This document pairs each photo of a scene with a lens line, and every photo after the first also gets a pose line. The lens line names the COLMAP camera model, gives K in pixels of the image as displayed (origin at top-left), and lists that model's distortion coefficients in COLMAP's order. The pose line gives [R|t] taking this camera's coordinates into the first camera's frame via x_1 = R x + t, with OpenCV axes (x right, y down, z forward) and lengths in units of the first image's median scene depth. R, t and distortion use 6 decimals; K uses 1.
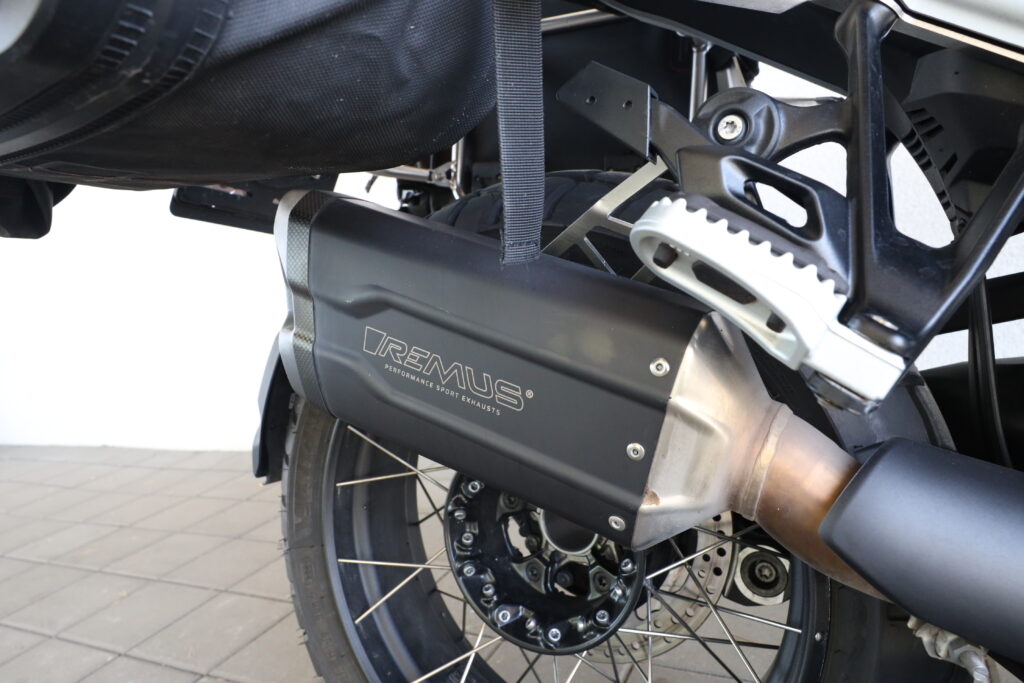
lens RADIAL K [[680.0, 0, 512.0], [0, 680.0, 341.5], [0, 0, 1]] dist [-0.001869, -0.000285]
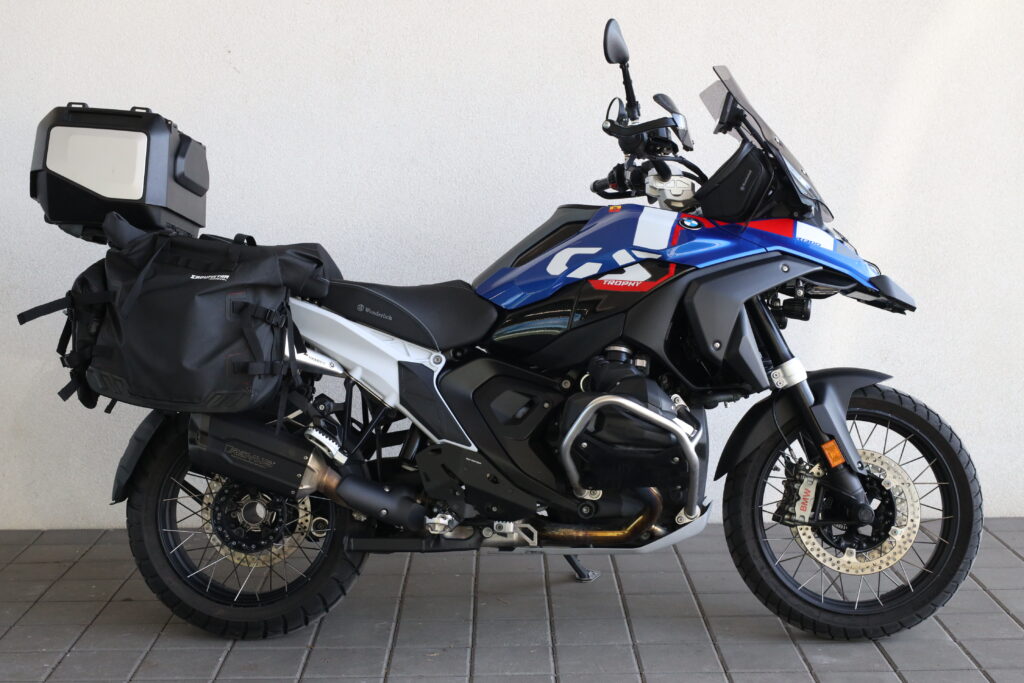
lens RADIAL K [[1460.3, 0, 512.0], [0, 1460.3, 341.5], [0, 0, 1]] dist [-0.016276, 0.014272]
pose [[0.876143, 0.060531, 0.478235, -3.309359], [-0.044881, 0.998019, -0.044098, -0.373047], [-0.479957, 0.017172, 0.877124, -8.315000]]
